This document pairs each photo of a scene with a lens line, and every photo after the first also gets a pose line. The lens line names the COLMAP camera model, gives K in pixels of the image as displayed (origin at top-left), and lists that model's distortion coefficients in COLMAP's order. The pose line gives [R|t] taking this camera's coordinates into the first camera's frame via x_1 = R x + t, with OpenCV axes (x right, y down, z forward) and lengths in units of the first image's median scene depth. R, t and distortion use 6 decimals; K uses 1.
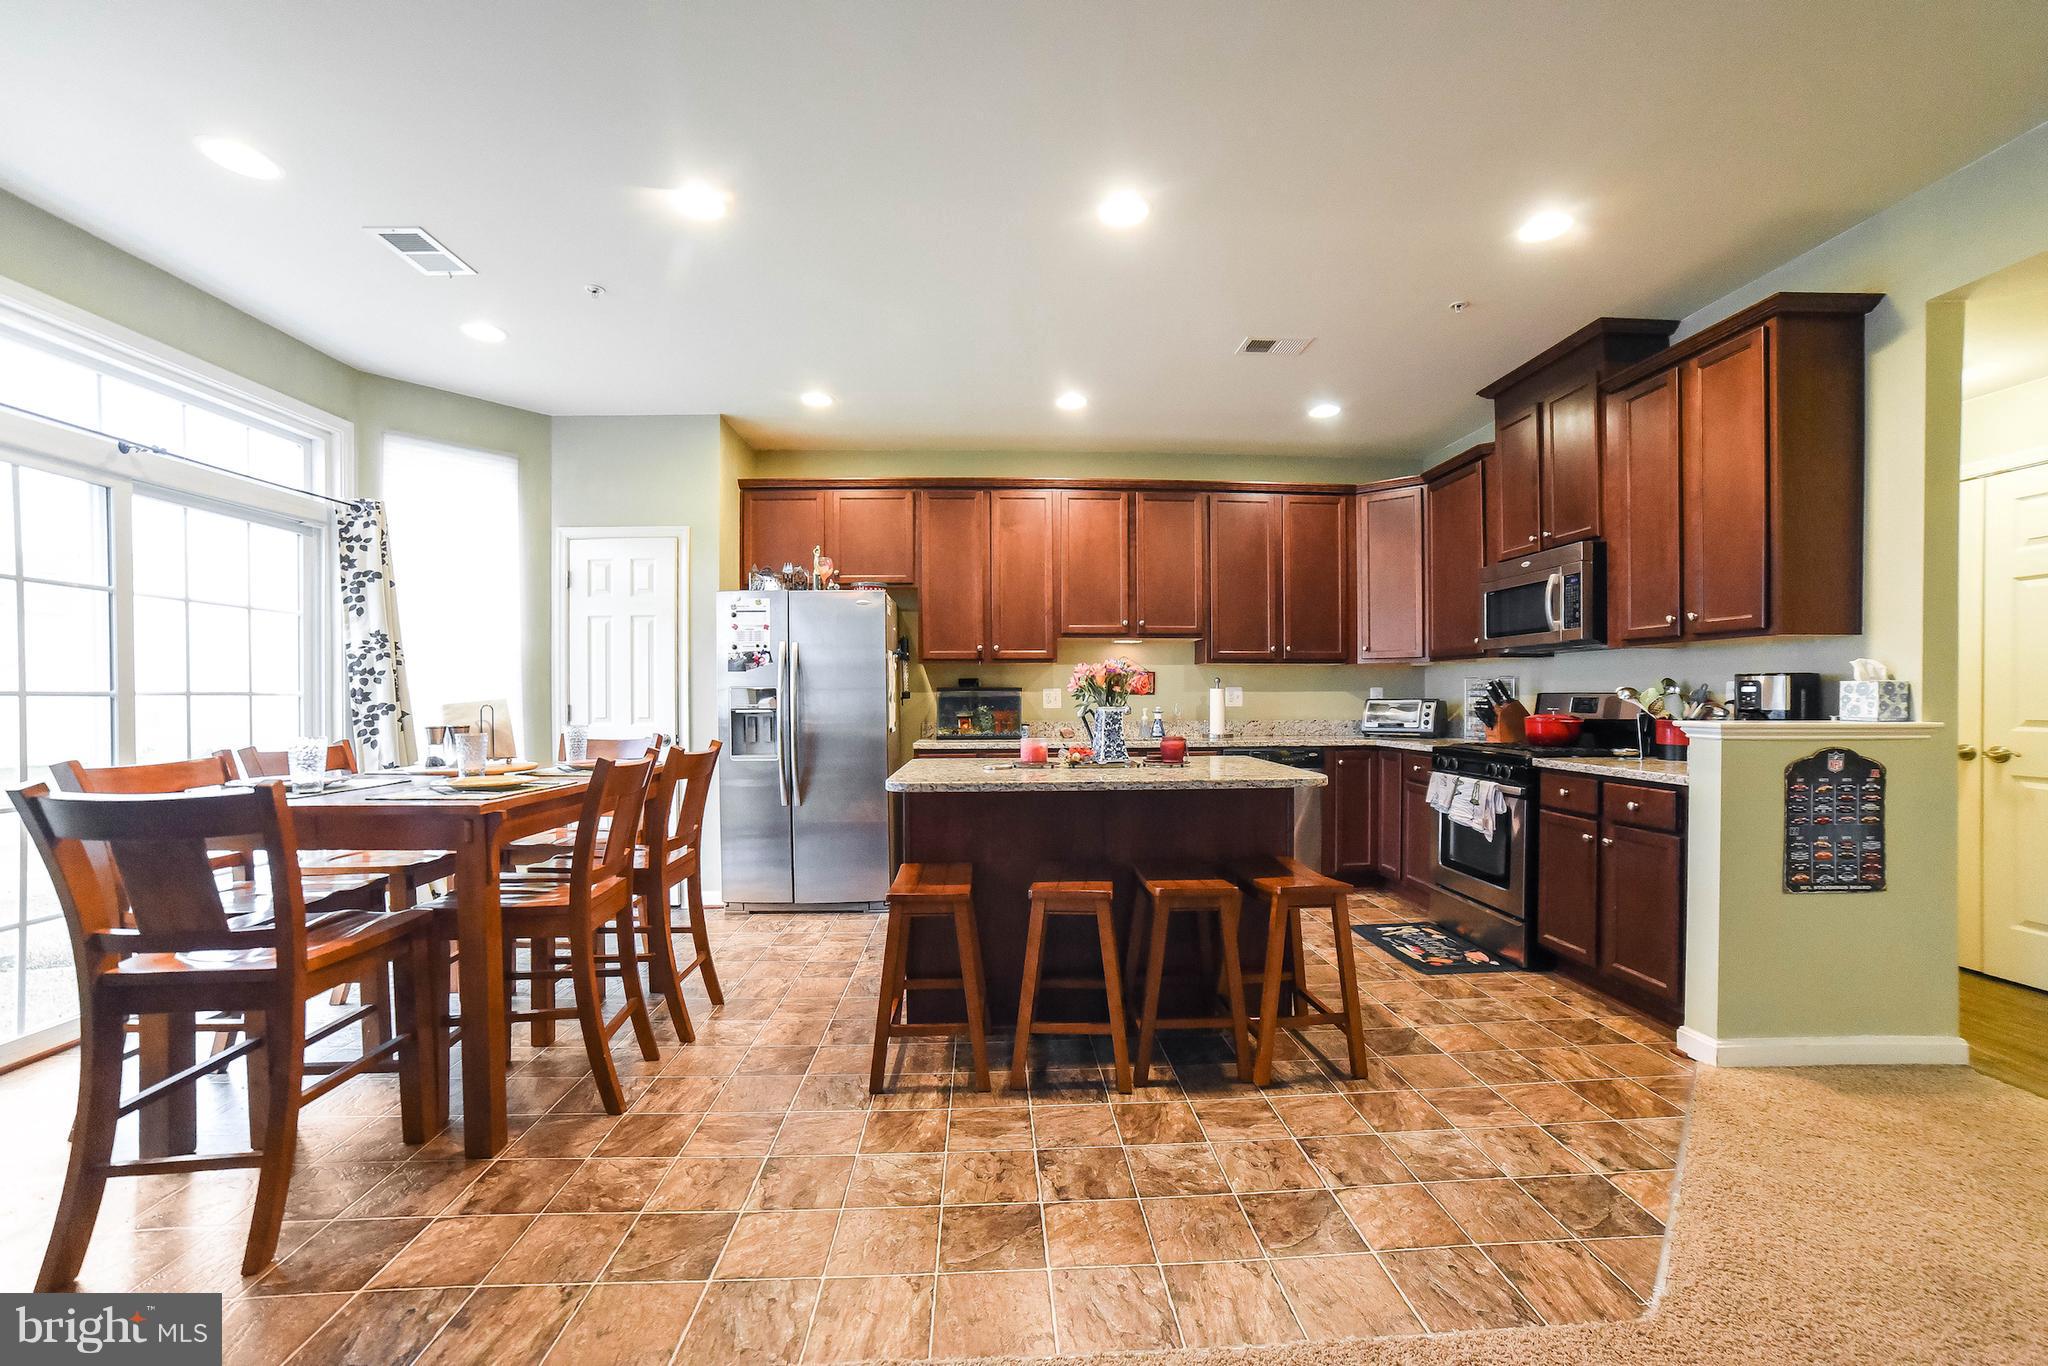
lens RADIAL K [[841.7, 0, 1024.9], [0, 841.7, 700.7], [0, 0, 1]] dist [-0.084196, 0.039430]
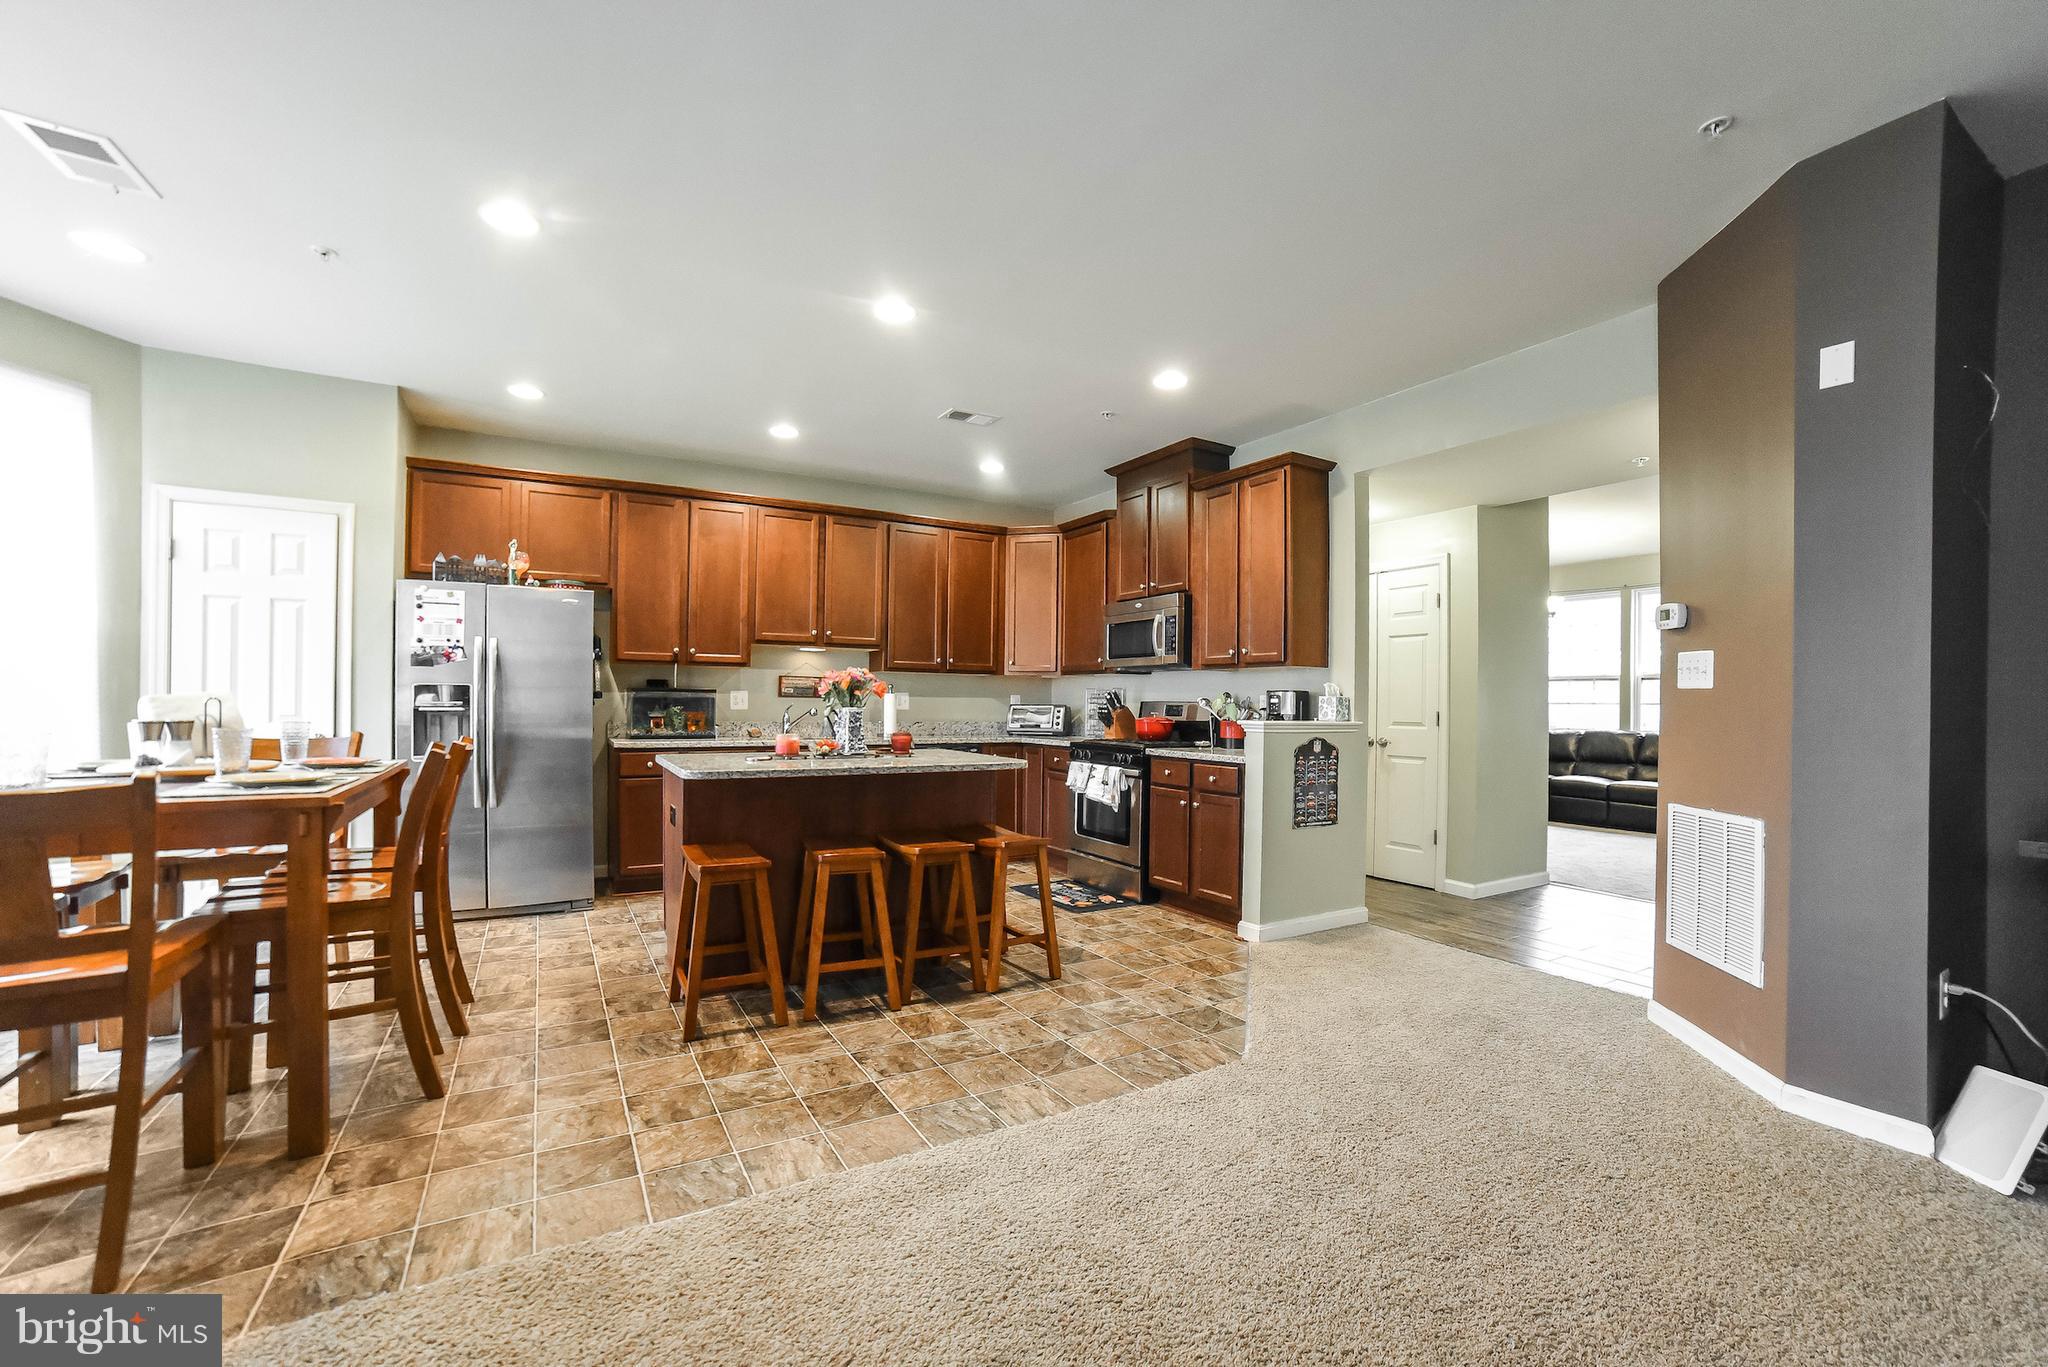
lens RADIAL K [[857.2, 0, 1027.5], [0, 857.2, 698.4], [0, 0, 1]] dist [-0.094537, 0.042779]
pose [[0.885746, 0.015528, 0.463910, -0.219152], [-0.011584, 0.999868, -0.011350, 0.004349], [-0.464025, 0.004679, 0.885810, -0.175695]]
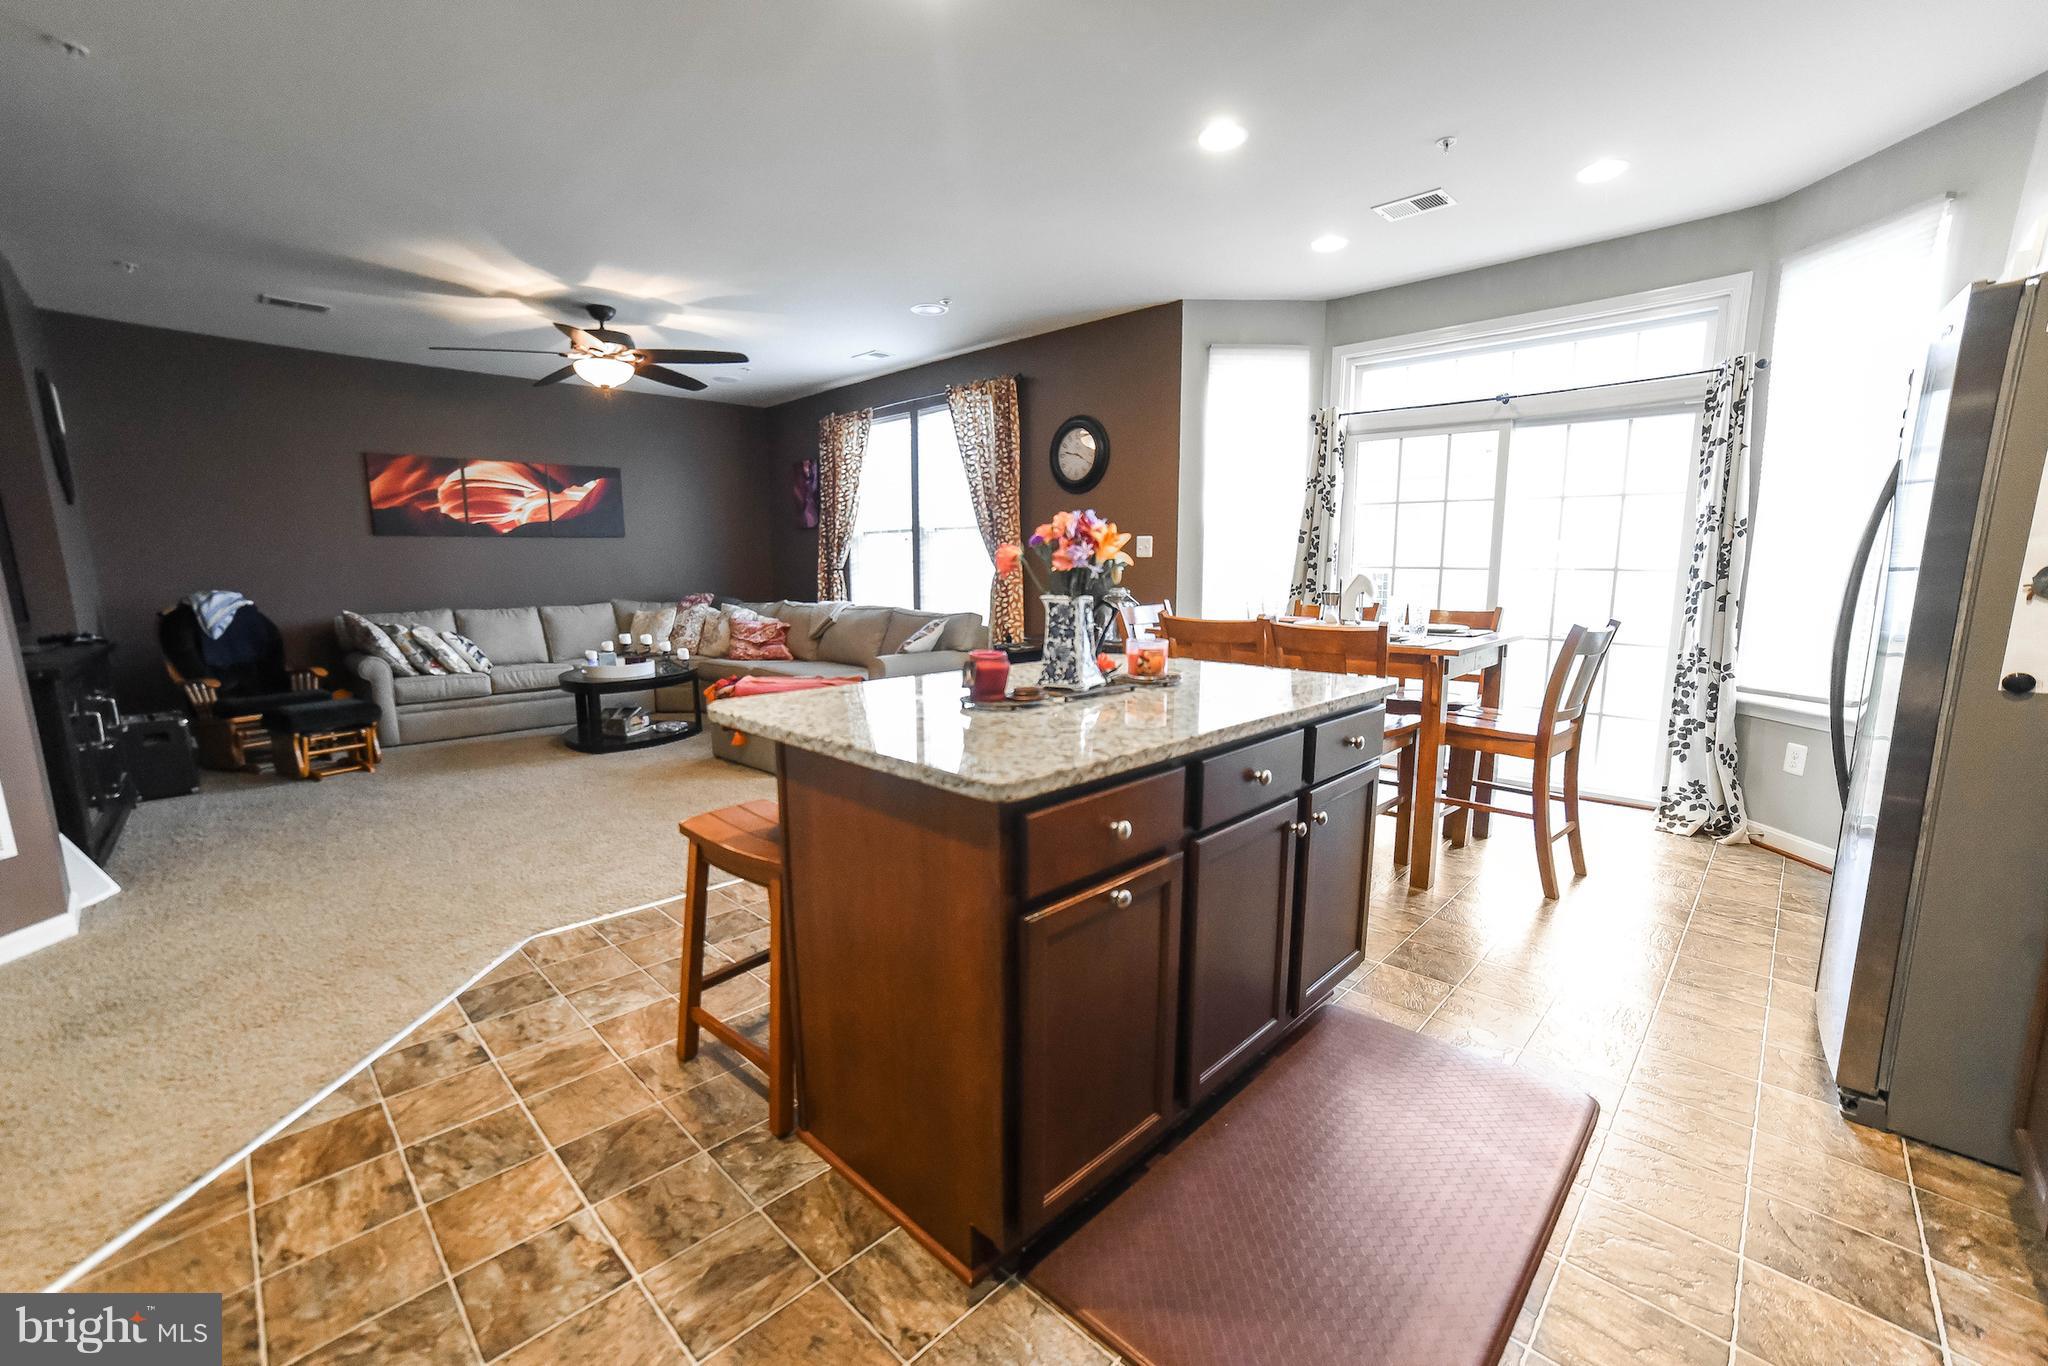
lens RADIAL K [[841.7, 0, 1024.9], [0, 841.7, 700.7], [0, 0, 1]] dist [-0.084196, 0.039430]
pose [[-0.733807, 0.114108, -0.669707, 0.484865], [0.000424, 0.985870, 0.167513, -0.018258], [0.679358, 0.122638, -0.723486, 1.288751]]
